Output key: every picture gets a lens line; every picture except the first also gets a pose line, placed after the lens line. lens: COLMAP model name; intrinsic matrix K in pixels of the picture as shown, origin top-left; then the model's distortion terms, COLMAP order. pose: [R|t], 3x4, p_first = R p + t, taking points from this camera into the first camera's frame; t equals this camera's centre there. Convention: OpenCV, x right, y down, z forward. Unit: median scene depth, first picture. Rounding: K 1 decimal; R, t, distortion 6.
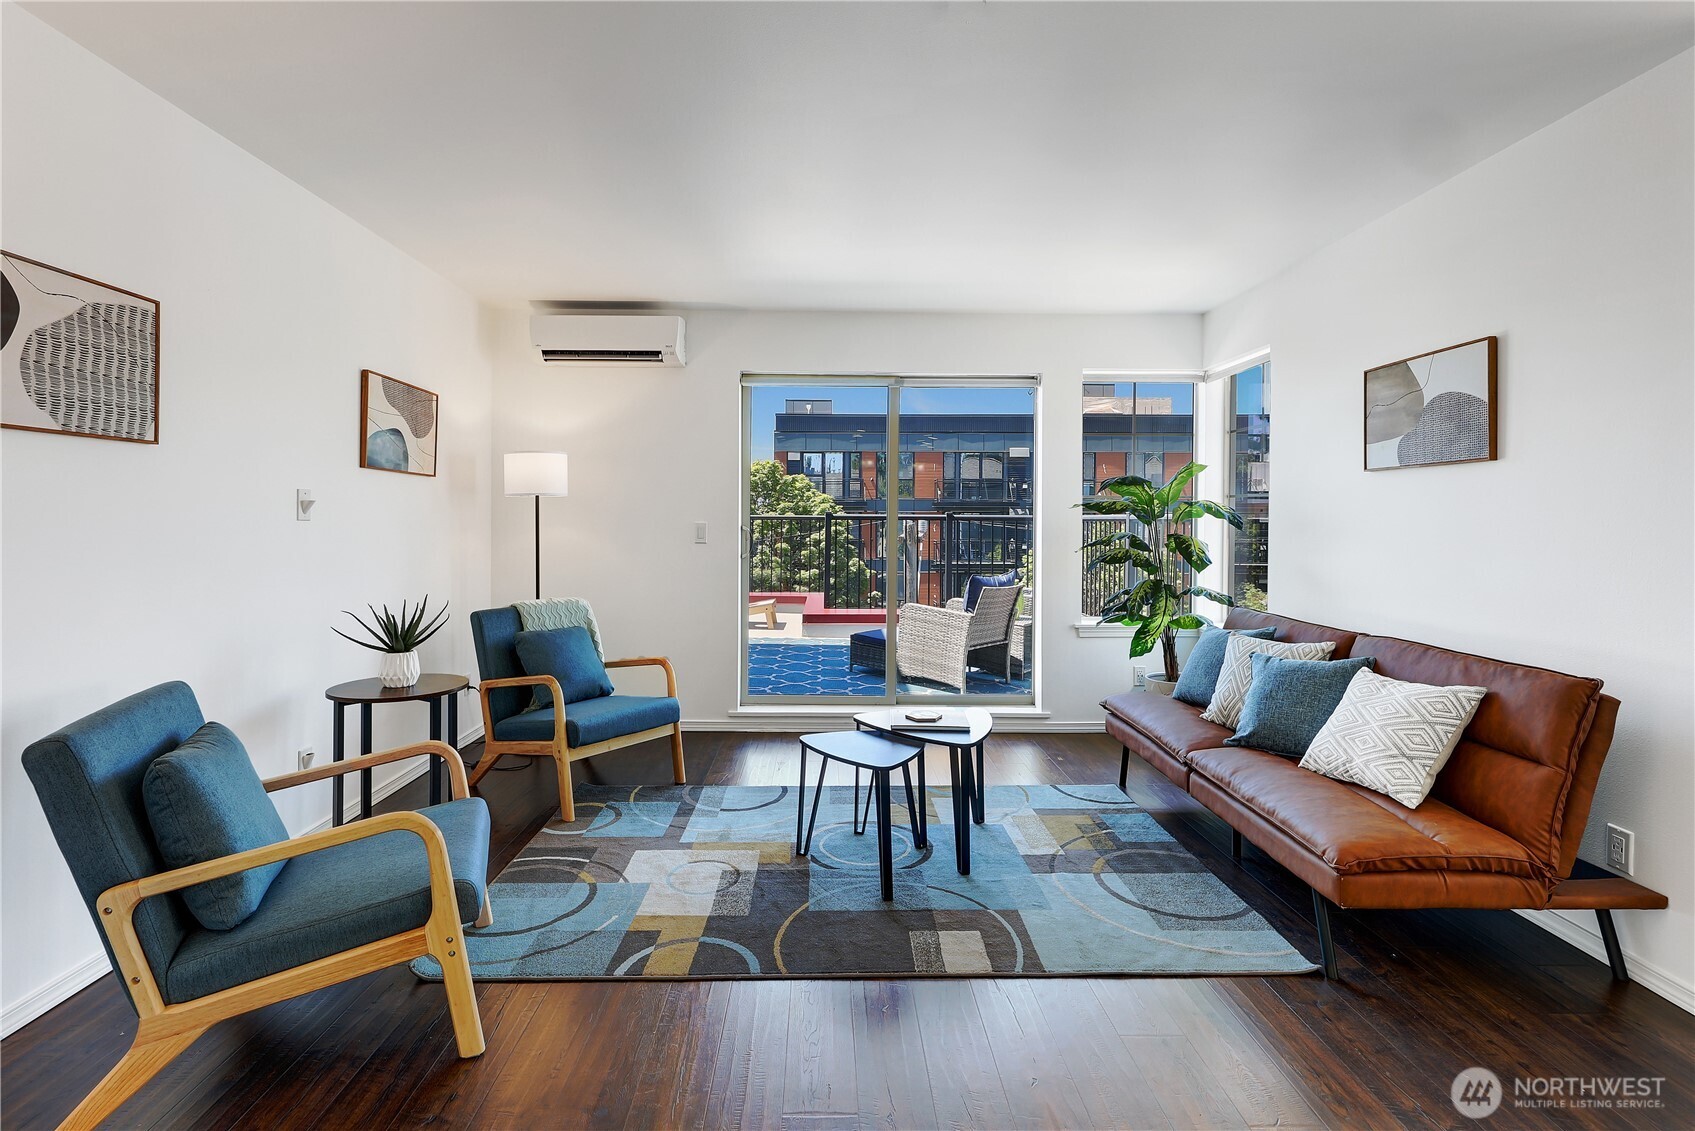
lens RADIAL K [[798.4, 0, 833.9], [0, 798.4, 525.4], [0, 0, 1]] dist [0.000102, -0.000994]
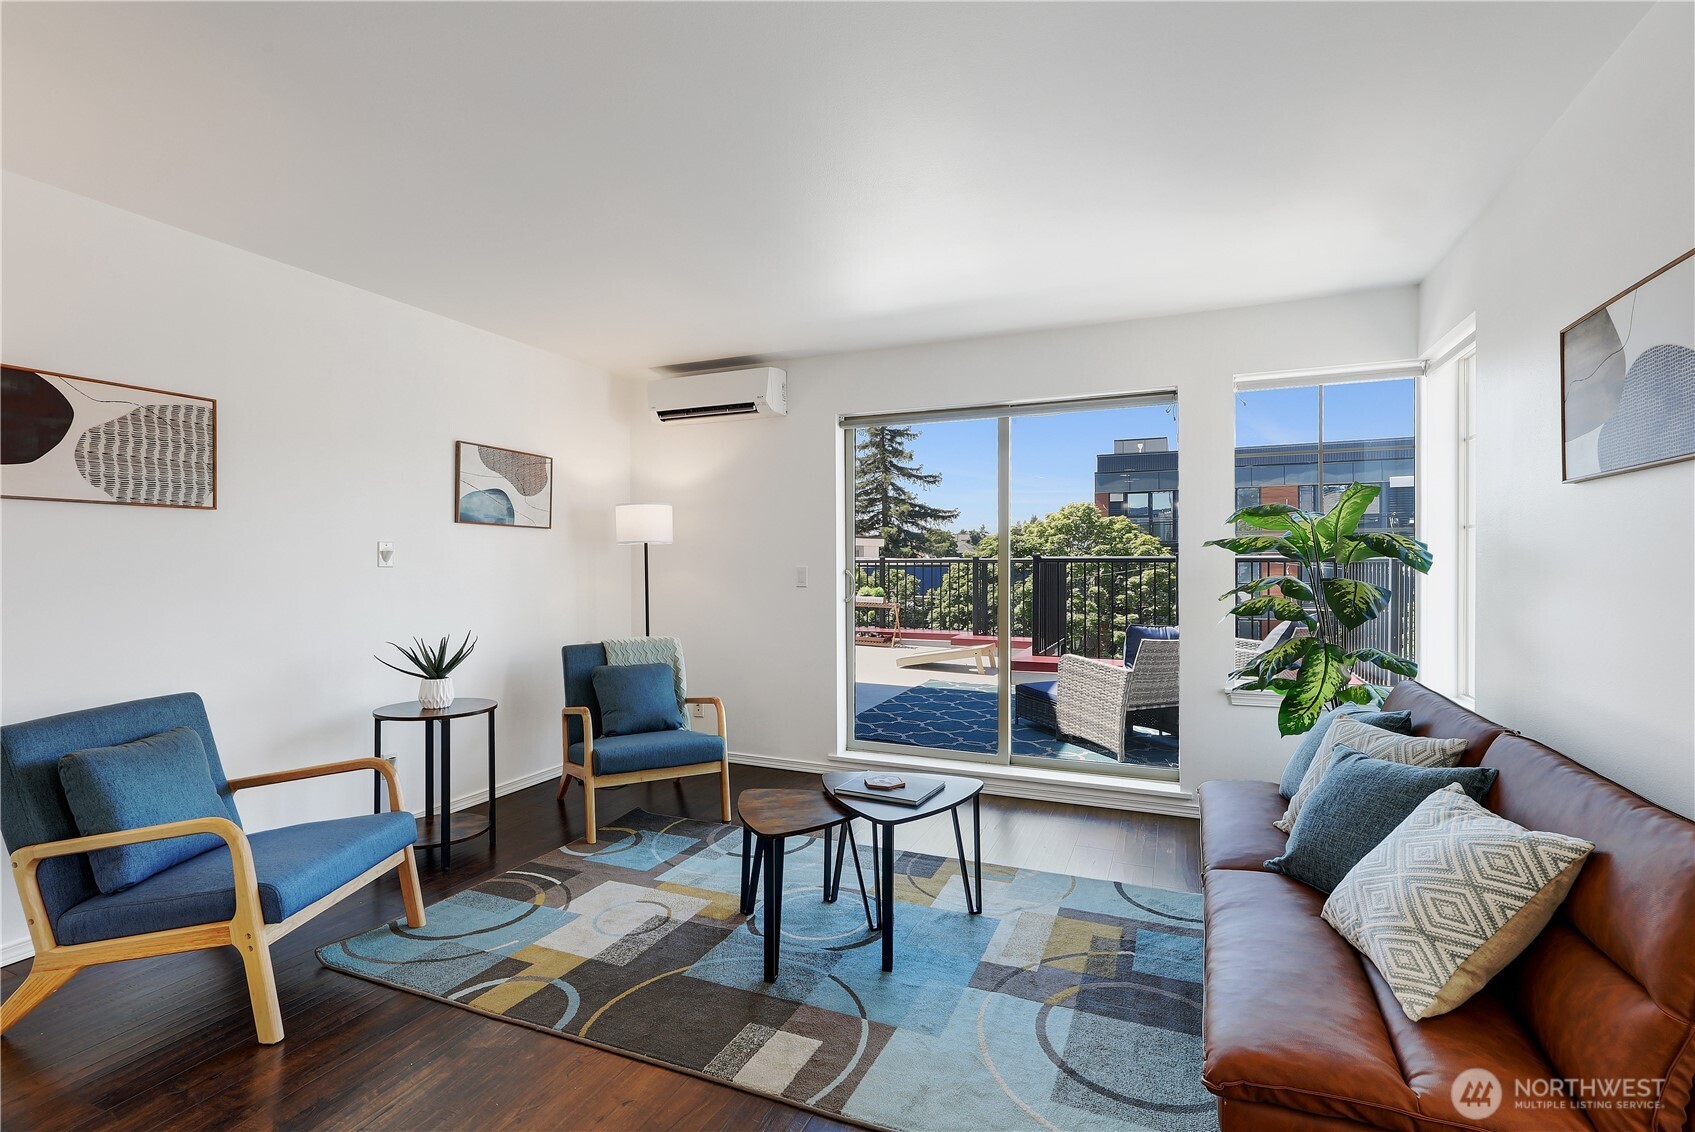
lens RADIAL K [[761.7, 0, 831.1], [0, 761.7, 566.9], [0, 0, 1]] dist [-0.001294, 0.000273]
pose [[0.911481, -0.005507, -0.411306, 0.418781], [0.004420, 0.999984, -0.003593, 0.000771], [0.411319, 0.001457, 0.911490, 0.203939]]
